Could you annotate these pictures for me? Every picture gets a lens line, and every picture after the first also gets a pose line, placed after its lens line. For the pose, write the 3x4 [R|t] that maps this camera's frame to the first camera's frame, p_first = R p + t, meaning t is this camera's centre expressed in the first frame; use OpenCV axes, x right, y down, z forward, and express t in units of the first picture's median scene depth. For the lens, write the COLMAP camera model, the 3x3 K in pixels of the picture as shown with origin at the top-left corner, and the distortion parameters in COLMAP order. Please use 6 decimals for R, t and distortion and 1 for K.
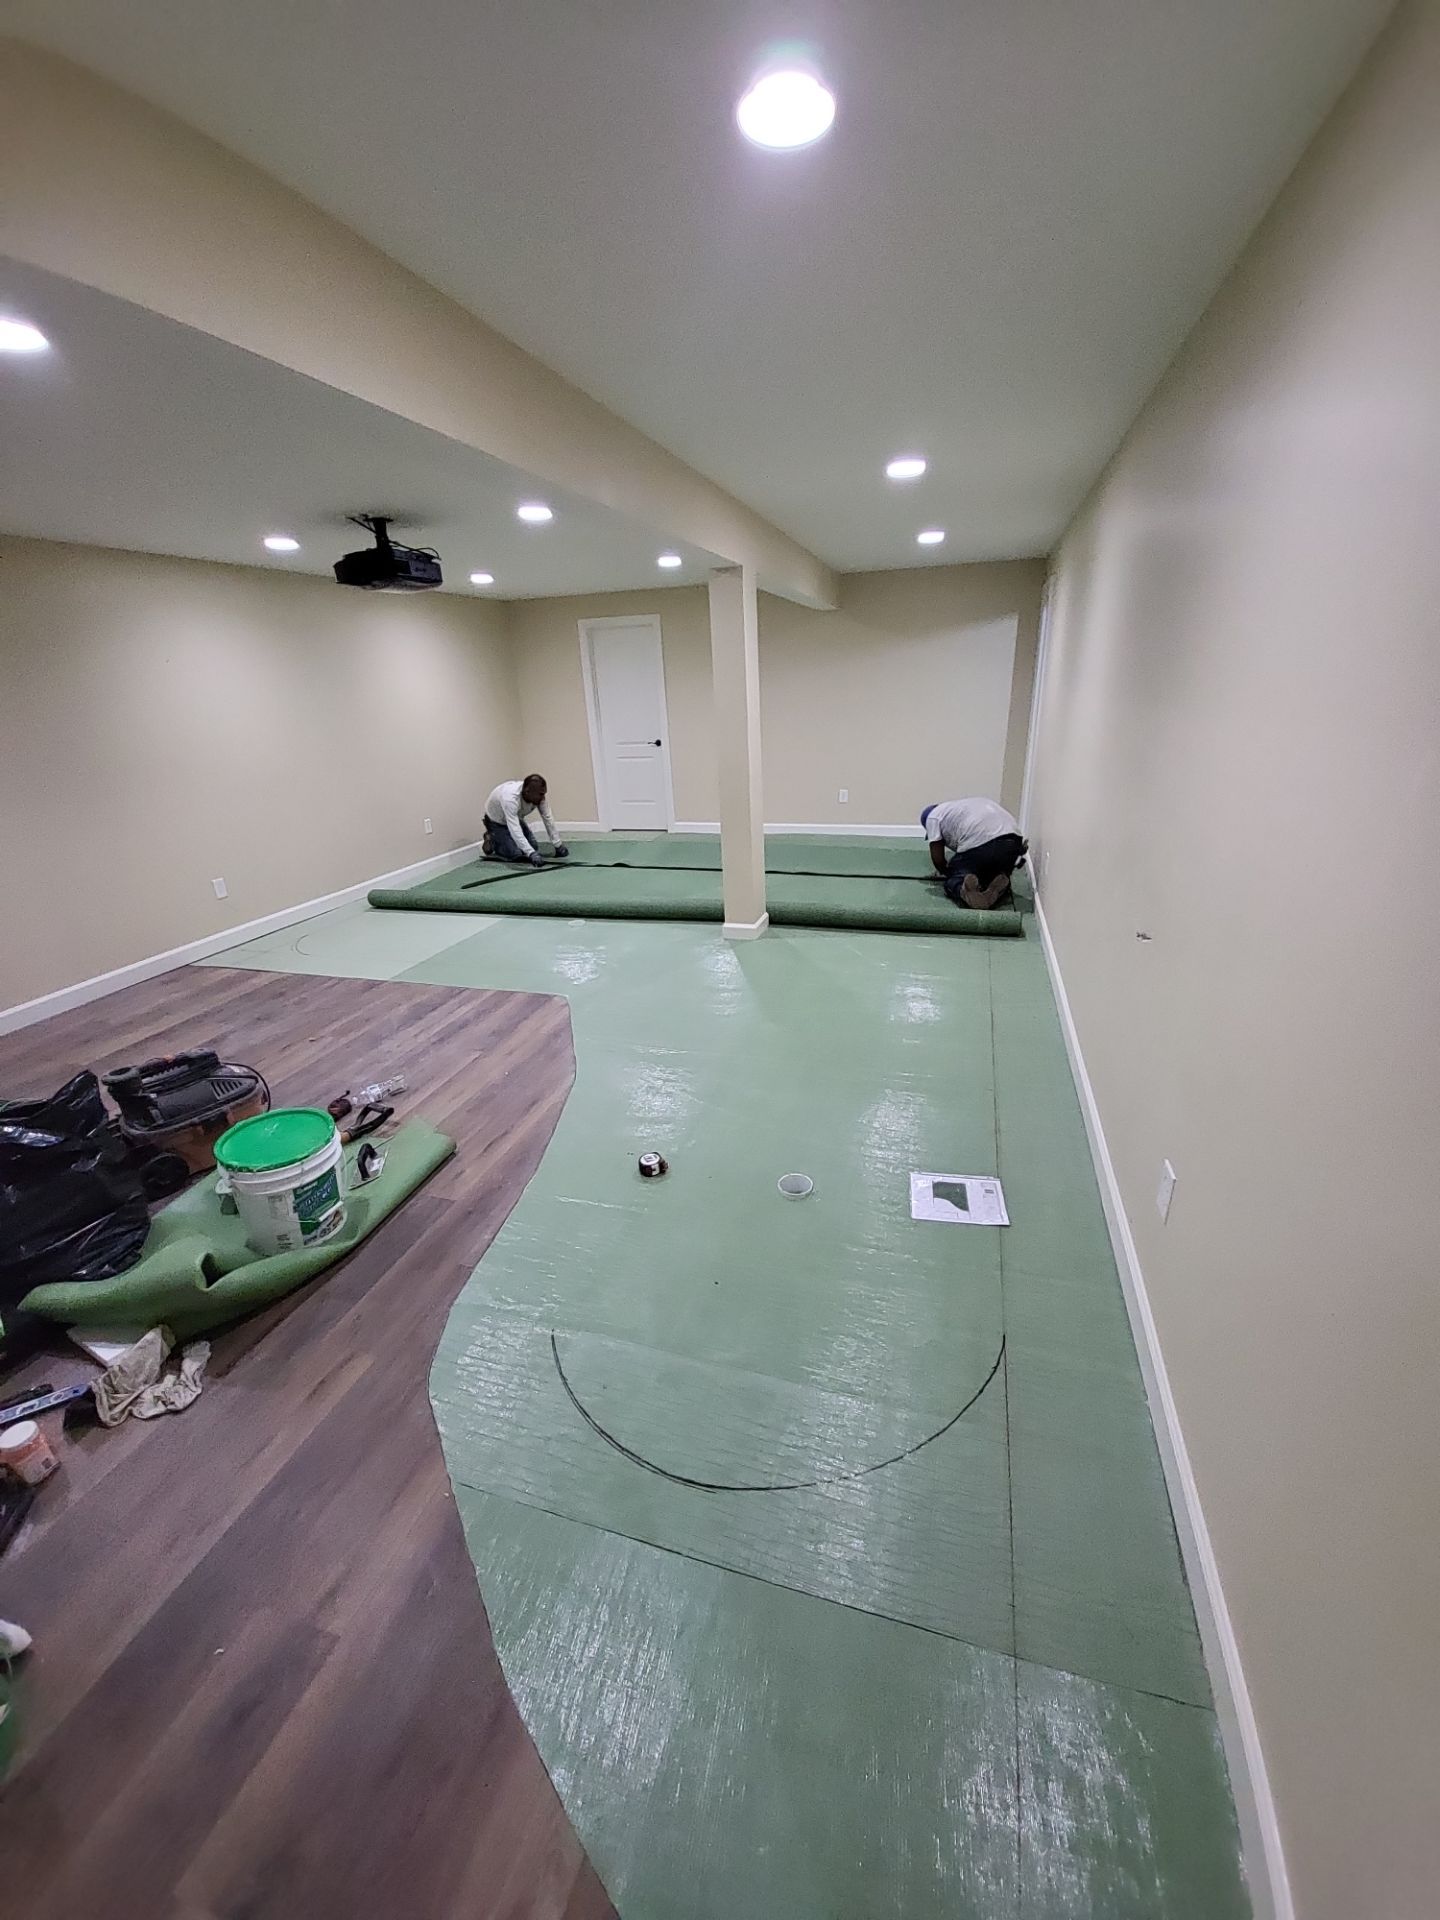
lens RADIAL K [[759.8, 0, 731.6], [0, 759.8, 971.0], [0, 0, 1]] dist [0.001363, -0.009813]
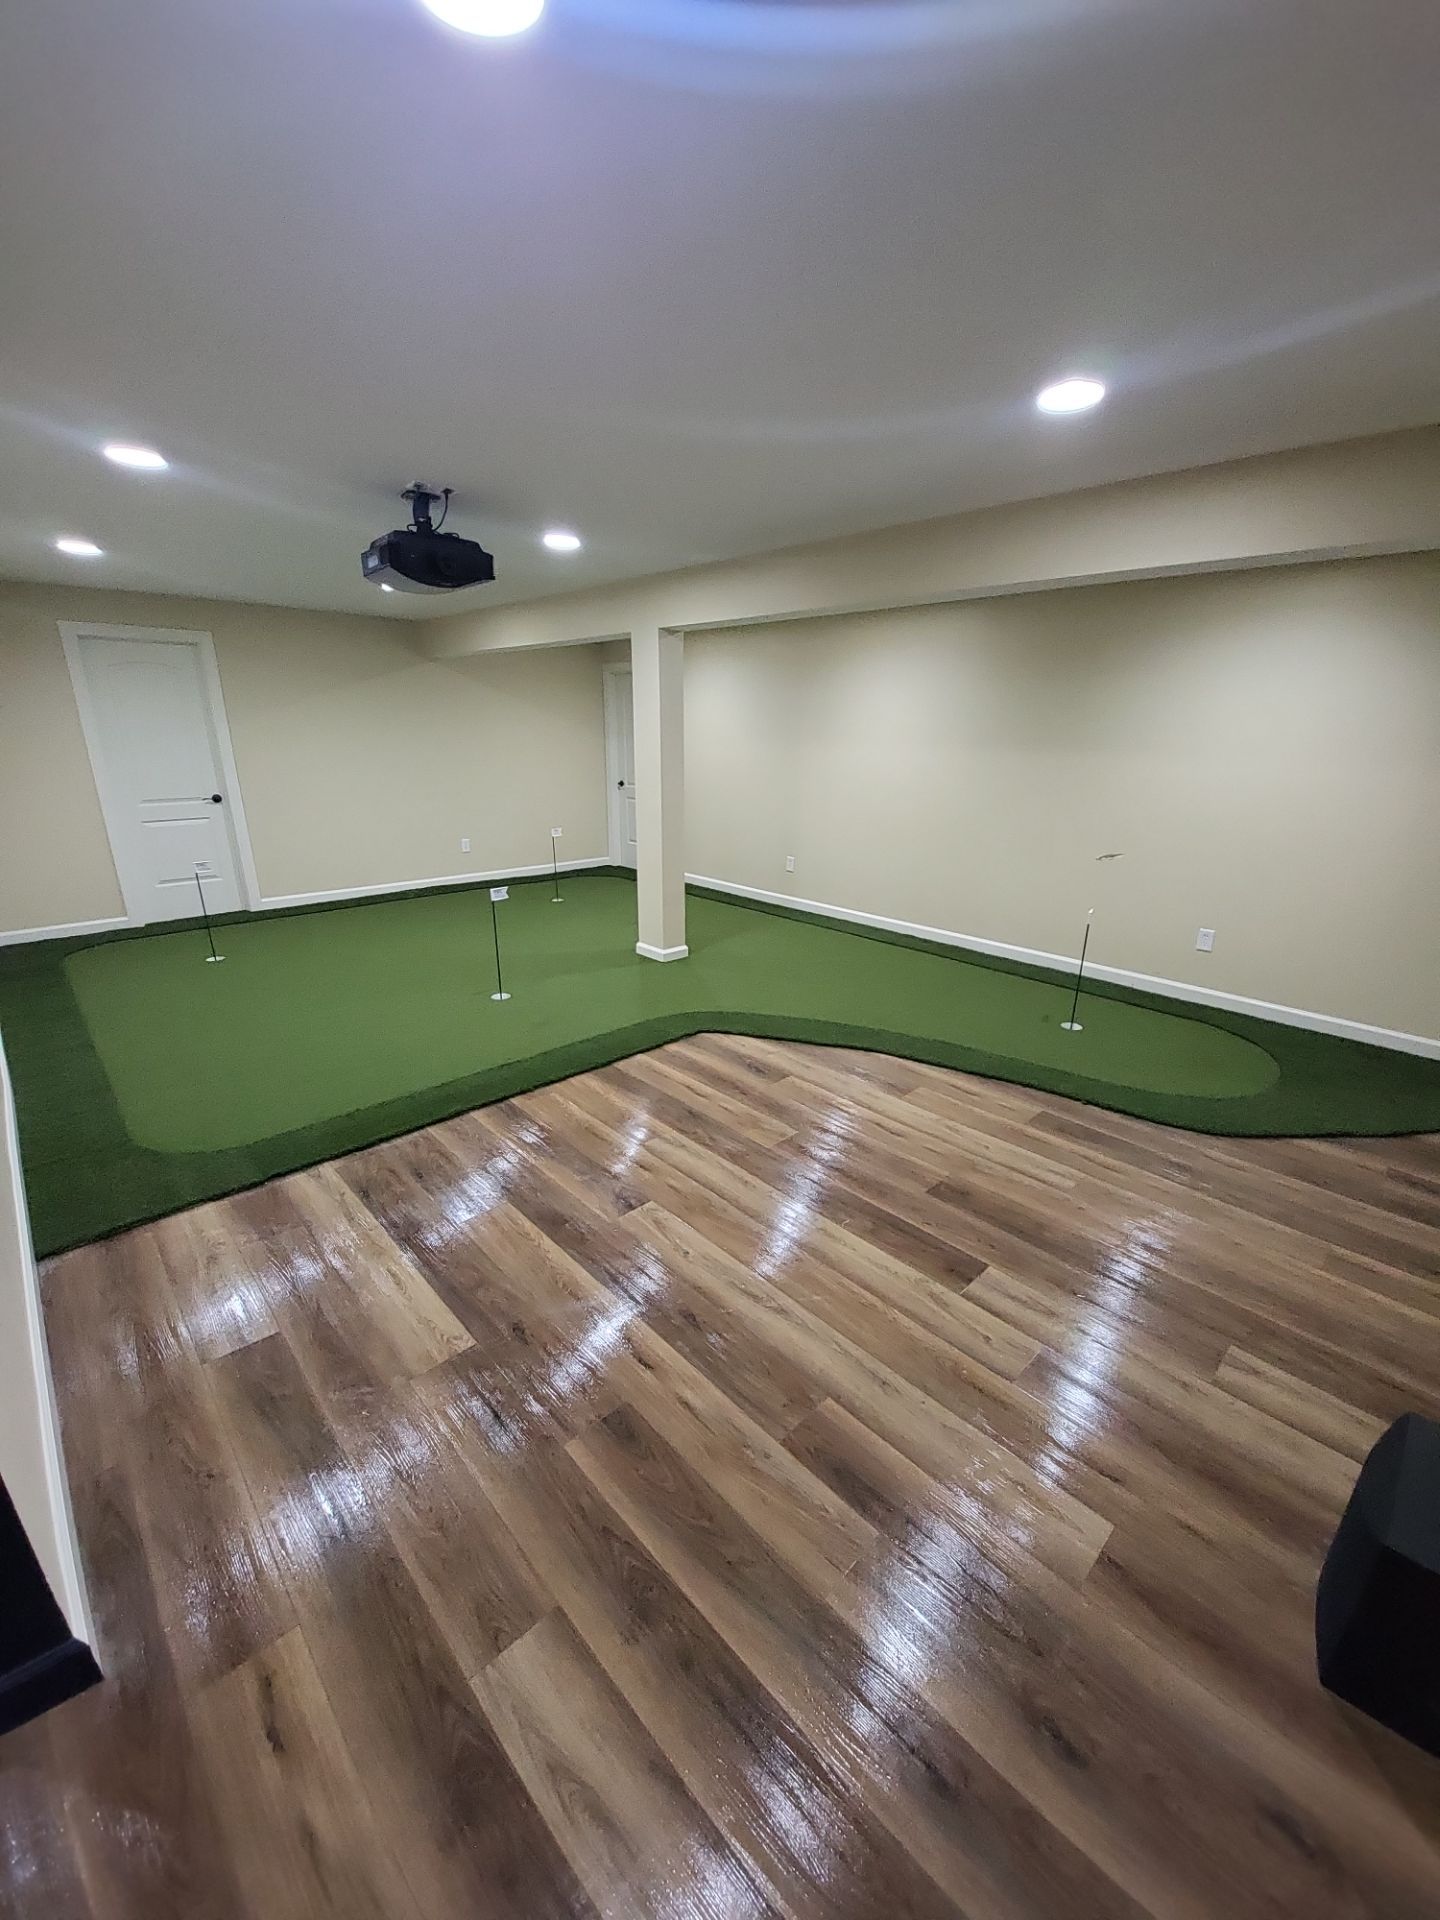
lens RADIAL K [[750.3, 0, 731.0], [0, 750.3, 978.9], [0, 0, 1]] dist [0.007419, -0.013642]
pose [[0.488452, -0.230708, 0.841539, -1.022879], [0.279359, 0.955000, 0.099666, -0.121867], [-0.826664, 0.186409, 0.530923, 0.430860]]
